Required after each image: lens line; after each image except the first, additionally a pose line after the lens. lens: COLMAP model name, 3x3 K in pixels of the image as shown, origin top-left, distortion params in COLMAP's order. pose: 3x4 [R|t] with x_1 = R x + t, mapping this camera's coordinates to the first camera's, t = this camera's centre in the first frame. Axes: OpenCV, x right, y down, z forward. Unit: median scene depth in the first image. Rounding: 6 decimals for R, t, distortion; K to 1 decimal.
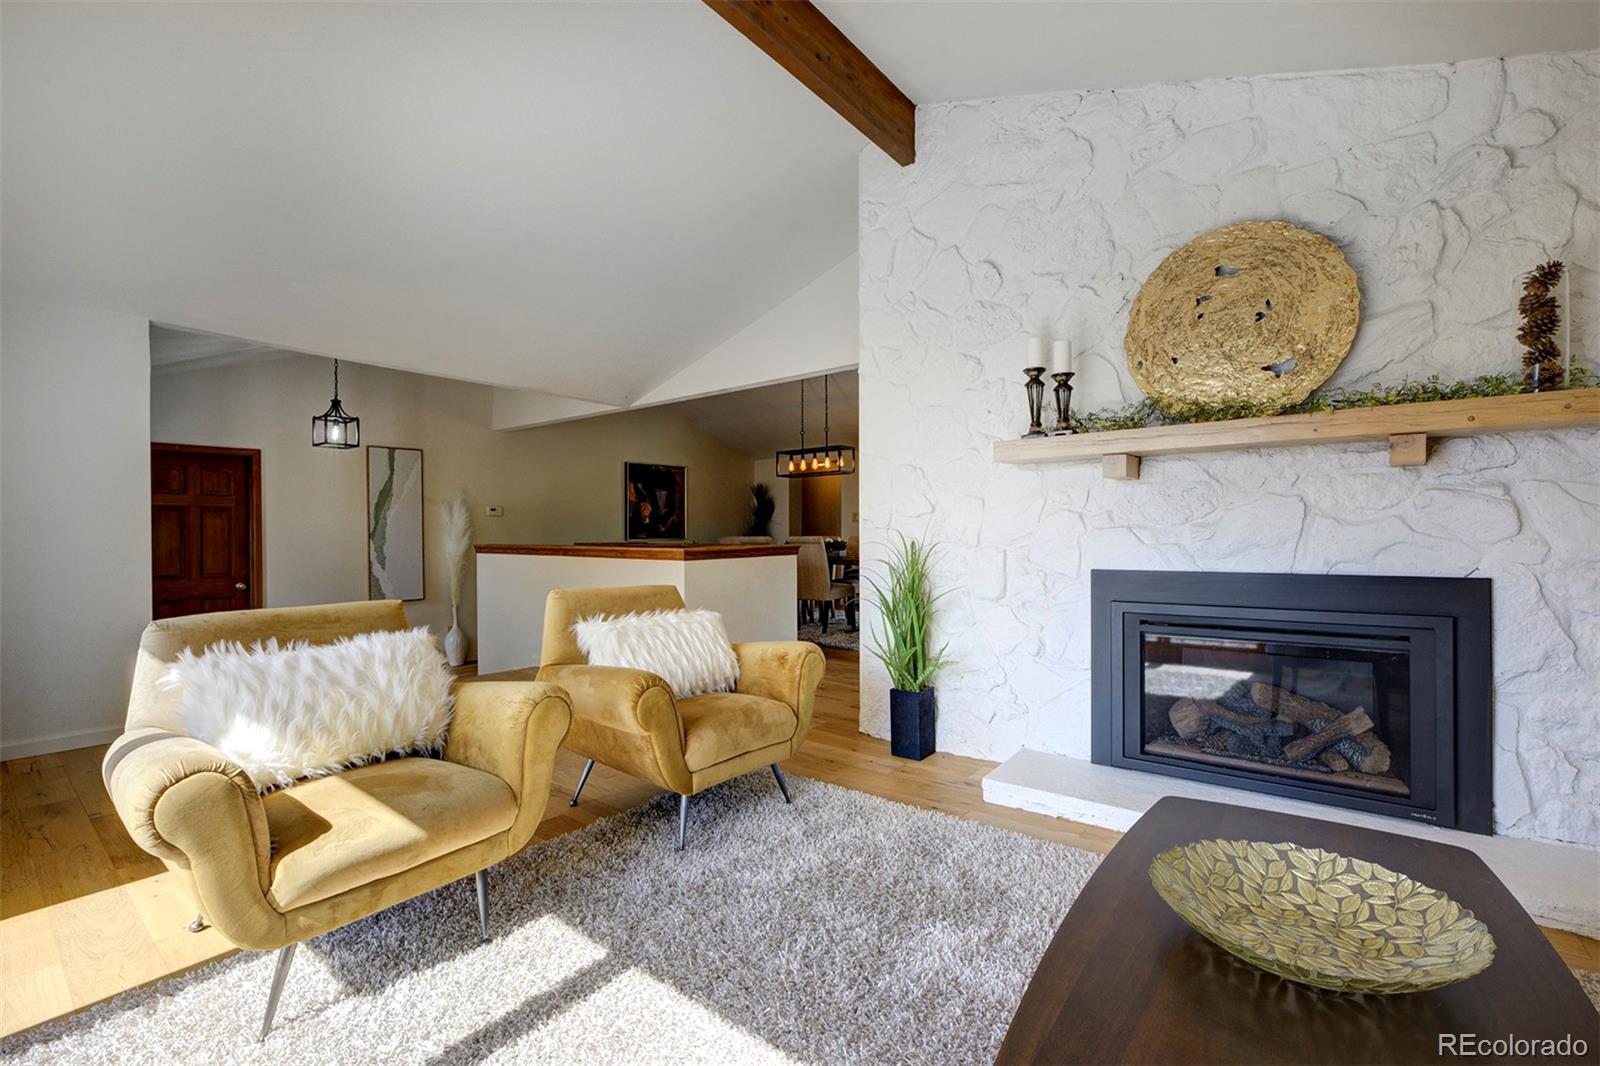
lens RADIAL K [[710.9, 0, 805.9], [0, 710.9, 532.3], [0, 0, 1]] dist [-0.020575, 0.000243]
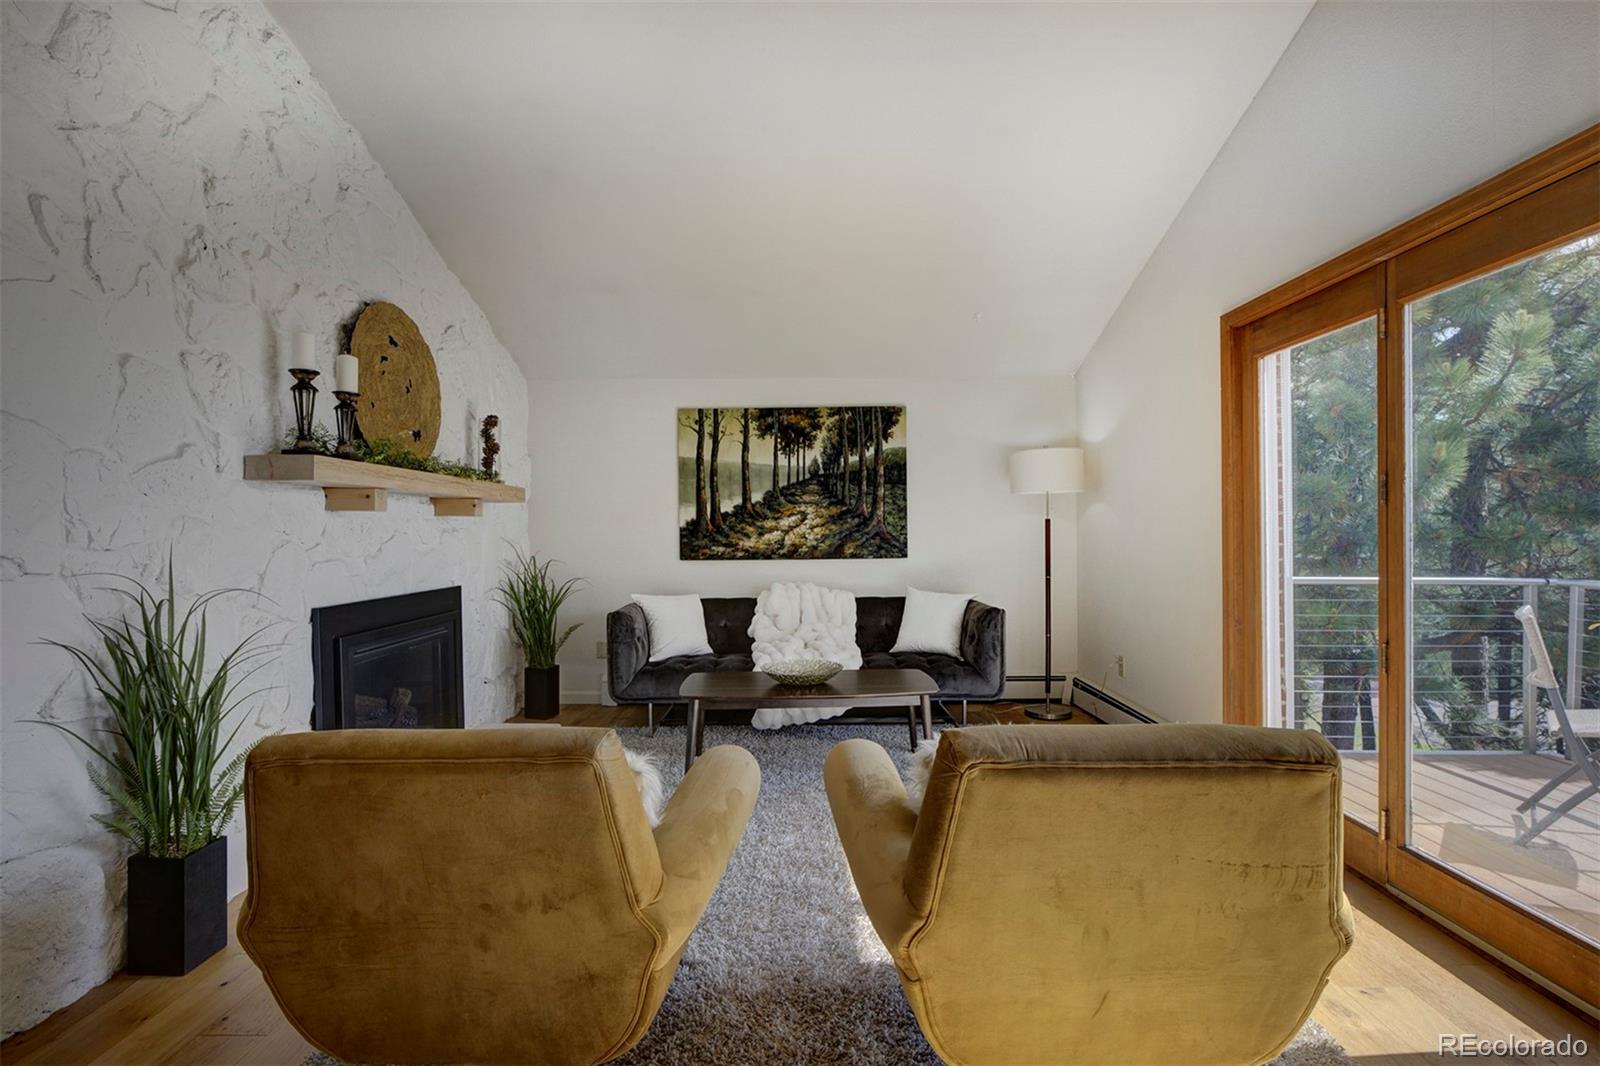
lens RADIAL K [[784.4, 0, 805.2], [0, 784.4, 539.5], [0, 0, 1]] dist [0.001263, 0.000260]
pose [[-0.613354, 0.007804, 0.789770, -0.298996], [0.010407, 0.999944, -0.001798, -0.011331], [-0.789740, 0.007117, -0.613401, 0.441288]]
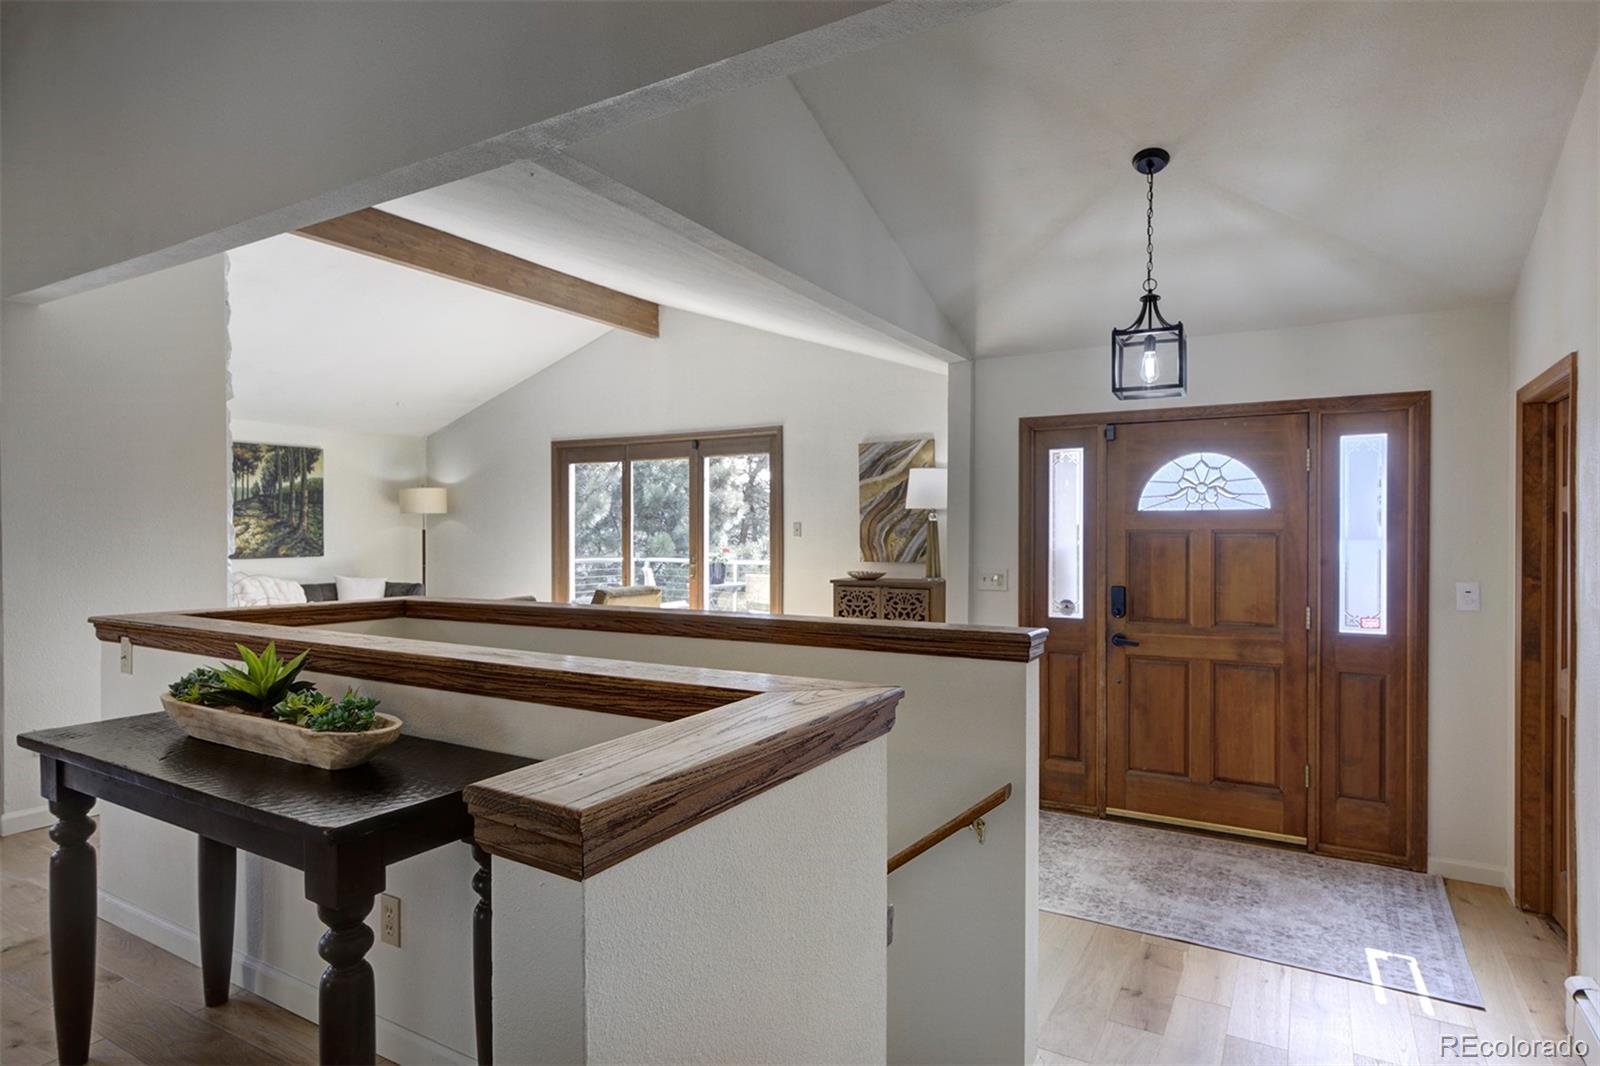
lens RADIAL K [[878.7, 0, 796.0], [0, 878.7, 537.0], [0, 0, 1]] dist [-0.003219, -0.000187]
pose [[-0.991570, 0.011438, -0.129068, -0.249746], [0.010452, 0.999911, 0.008314, -0.022372], [0.129151, 0.006895, -0.991601, 1.109293]]
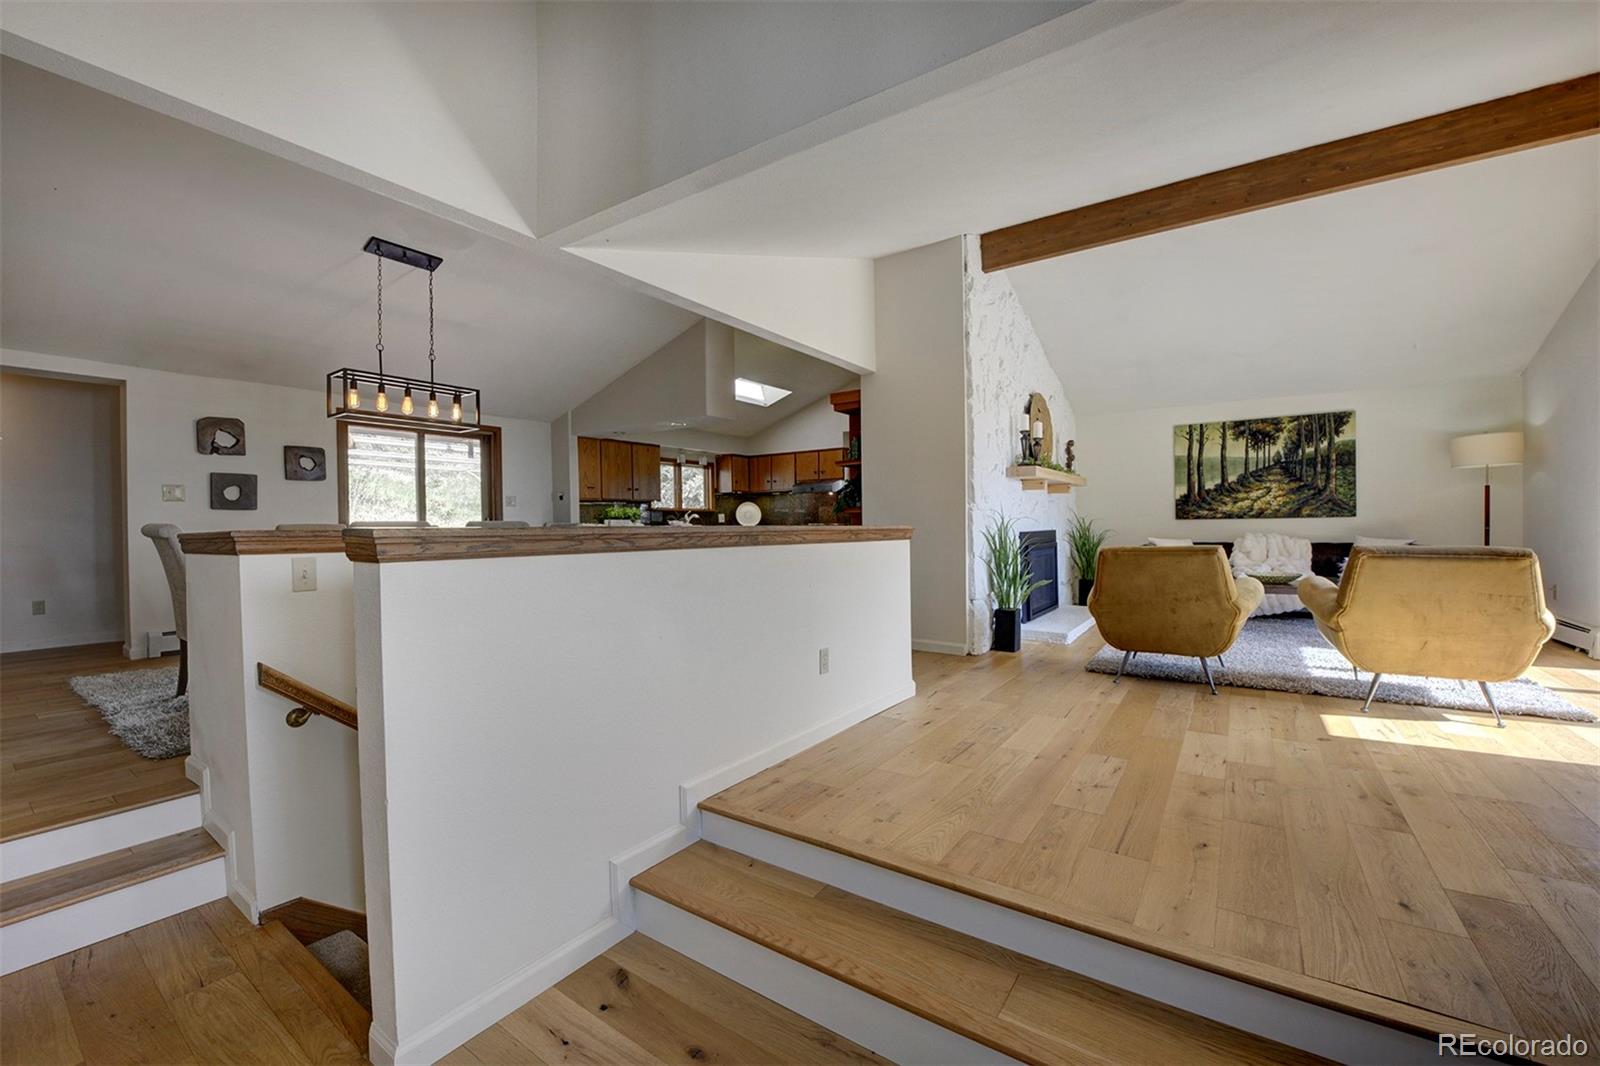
lens RADIAL K [[652.2, 0, 794.0], [0, 652.2, 534.8], [0, 0, 1]] dist [-0.022029, 0.000619]
pose [[-0.052287, -0.002857, 0.998628, -0.580667], [0.010093, 0.999943, 0.003389, 0.017794], [-0.998581, 0.010256, -0.052256, 0.698641]]
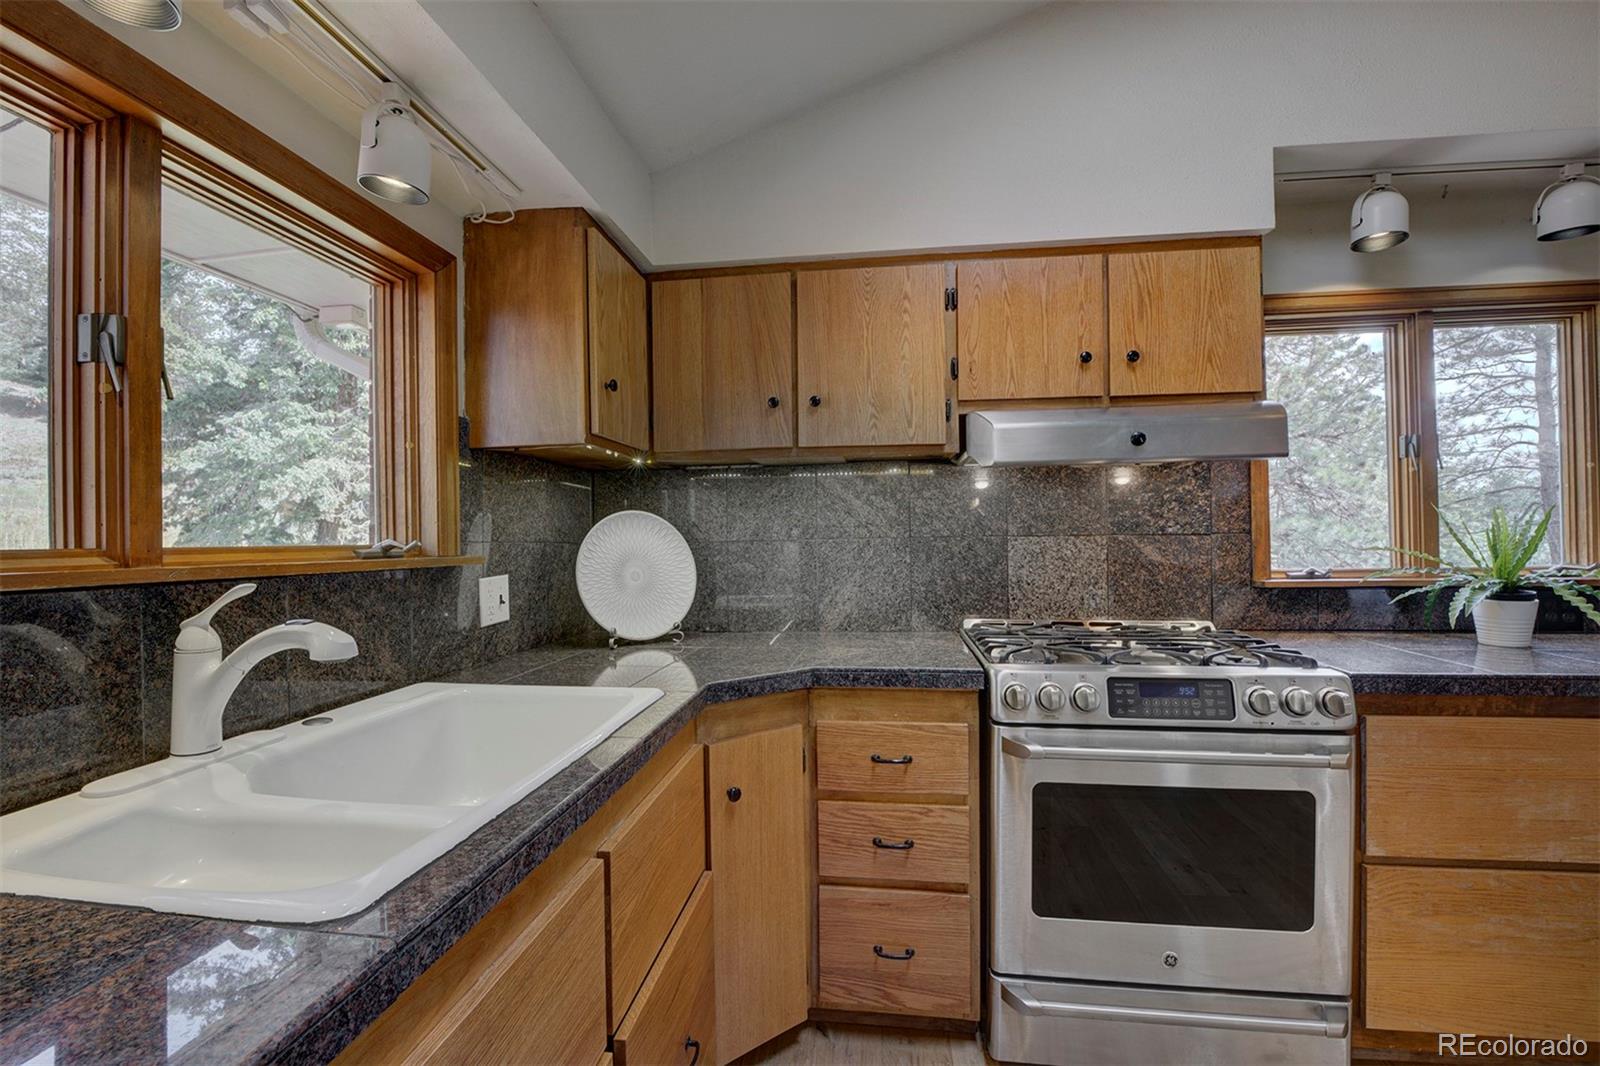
lens RADIAL K [[710.9, 0, 826.8], [0, 710.9, 535.6], [0, 0, 1]] dist [-0.020575, 0.000243]
pose [[-0.512477, 0.021817, 0.858424, 0.479643], [0.015356, 0.999750, -0.016241, -0.029615], [-0.858564, 0.004858, -0.512684, 0.802839]]
